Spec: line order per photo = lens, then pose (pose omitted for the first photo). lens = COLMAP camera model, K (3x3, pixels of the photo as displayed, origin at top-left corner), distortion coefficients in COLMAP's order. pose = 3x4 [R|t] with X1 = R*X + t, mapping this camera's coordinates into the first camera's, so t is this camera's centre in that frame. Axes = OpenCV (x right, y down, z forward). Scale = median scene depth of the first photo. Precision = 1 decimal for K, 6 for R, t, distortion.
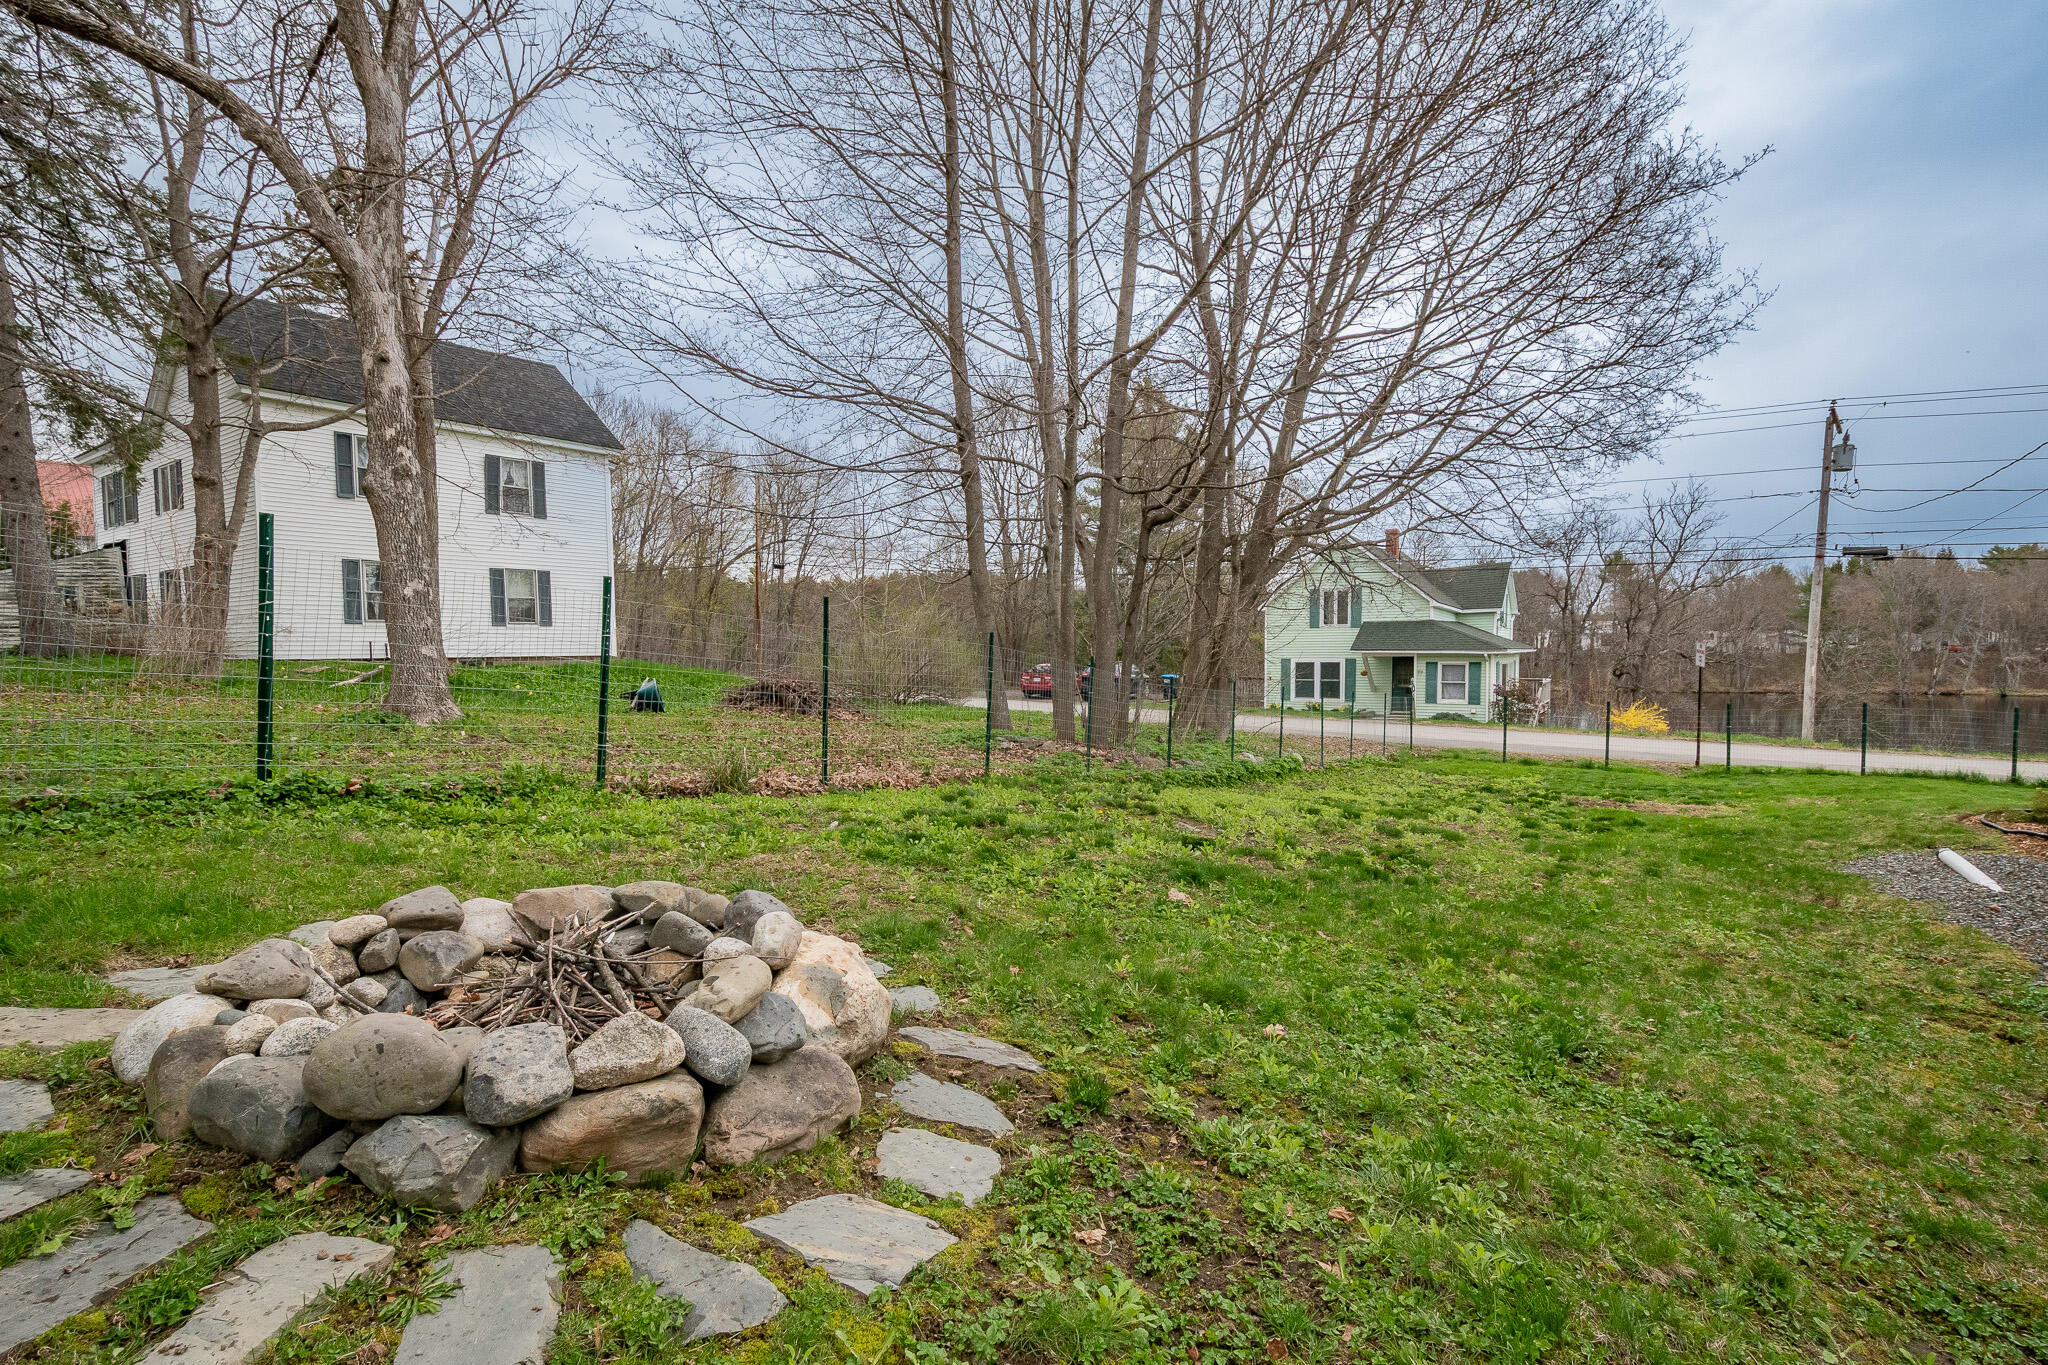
lens RADIAL K [[953.5, 0, 1040.0], [0, 953.5, 685.8], [0, 0, 1]] dist [0.014058, -0.006098]
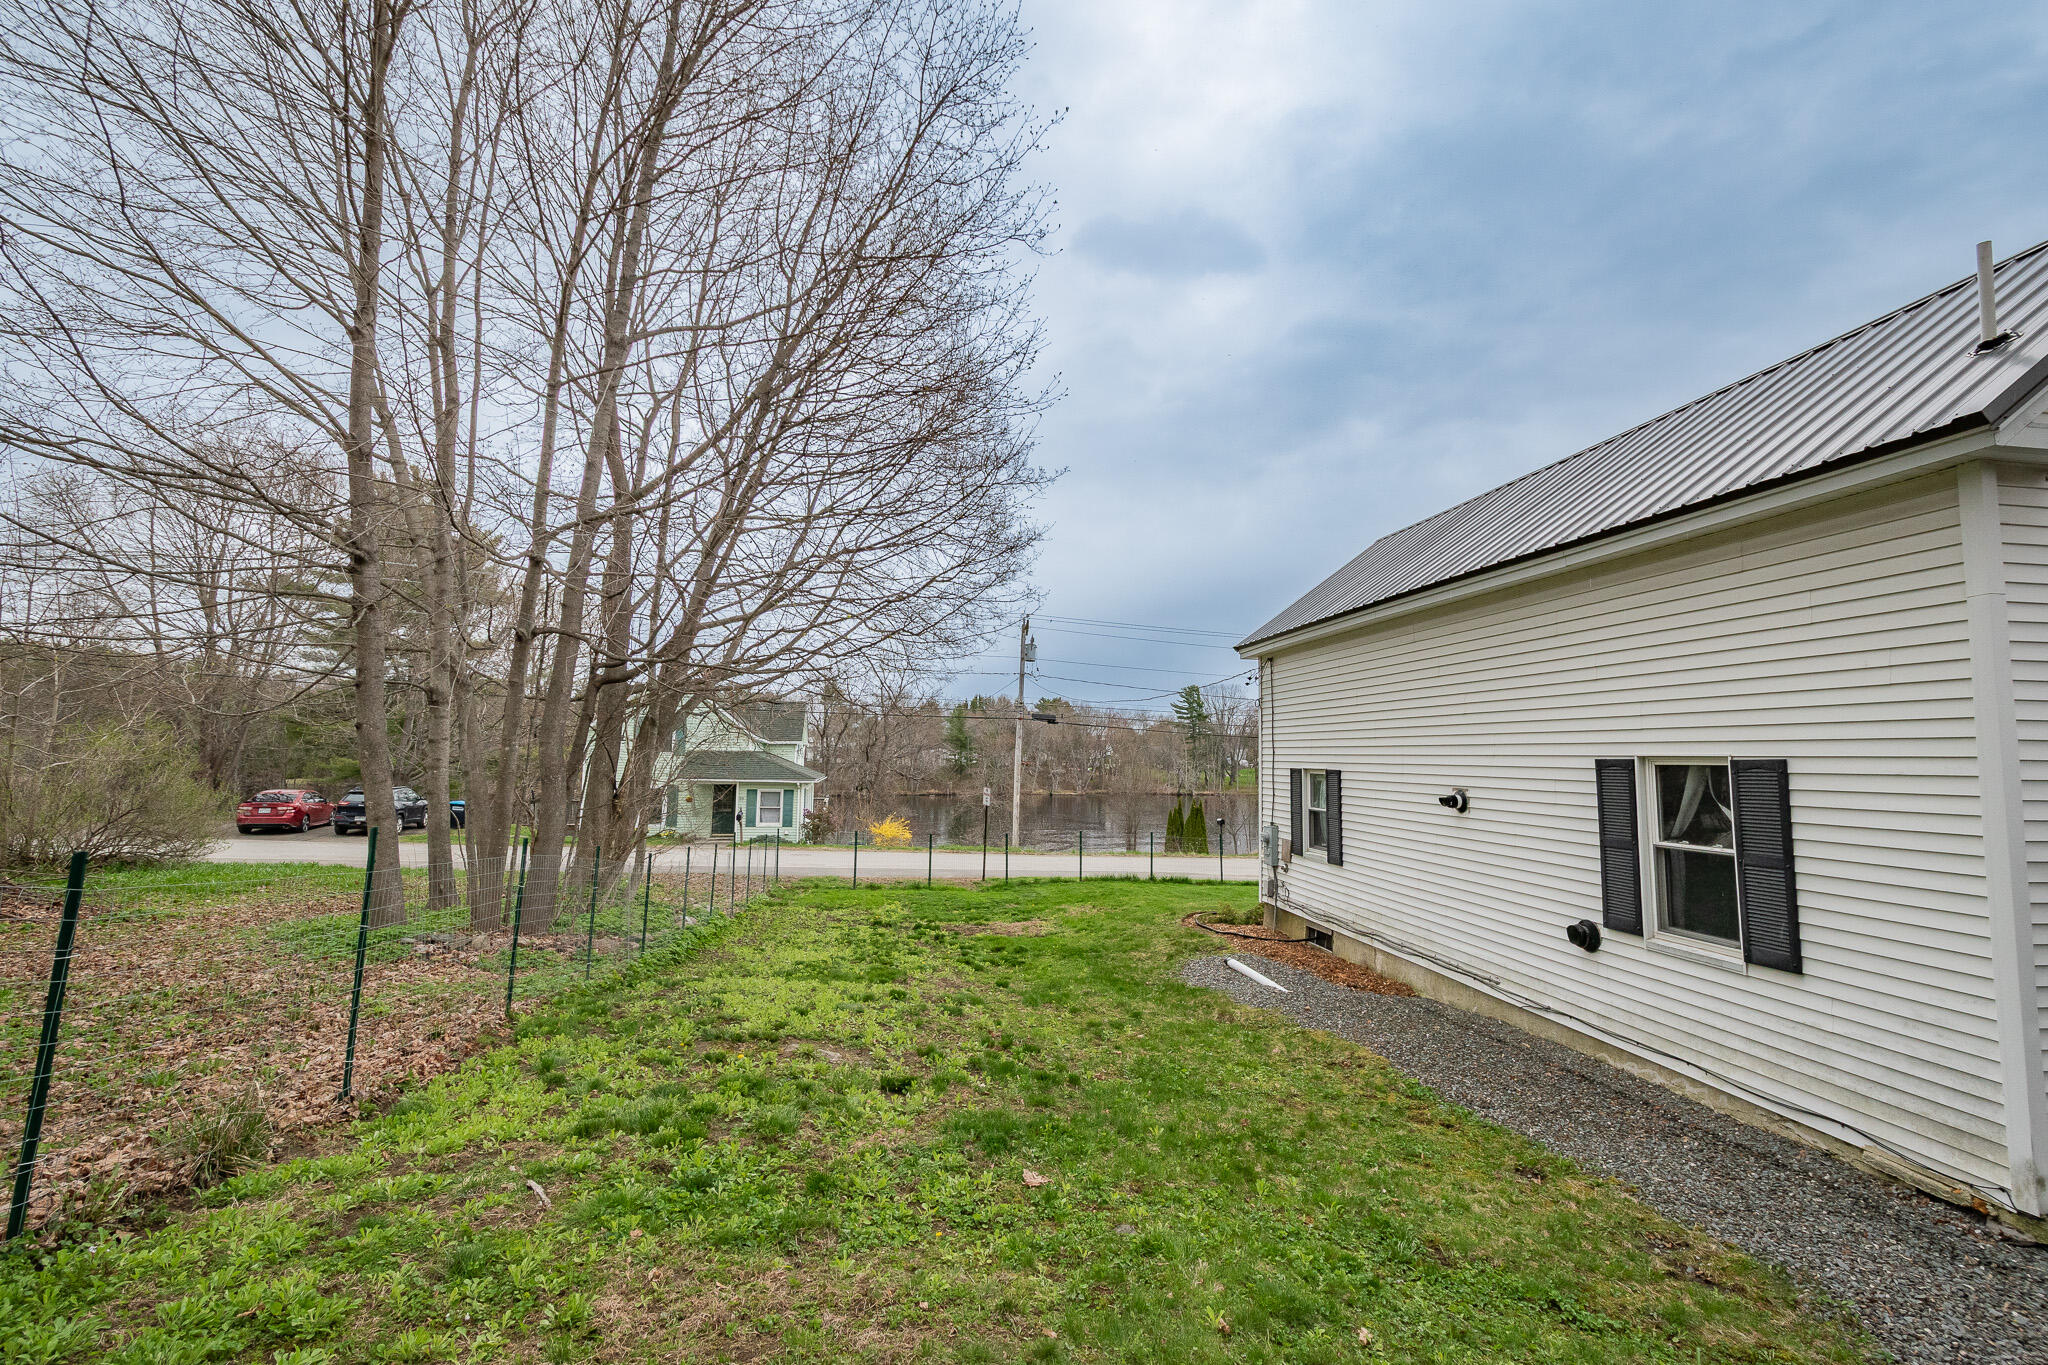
lens RADIAL K [[893.8, 0, 1030.8], [0, 893.8, 690.2], [0, 0, 1]] dist [0.011646, -0.004808]
pose [[0.712020, 0.072397, 0.698417, -0.231794], [0.002505, 0.994402, -0.105632, -0.079494], [-0.702154, 0.076962, 0.707853, 0.128633]]
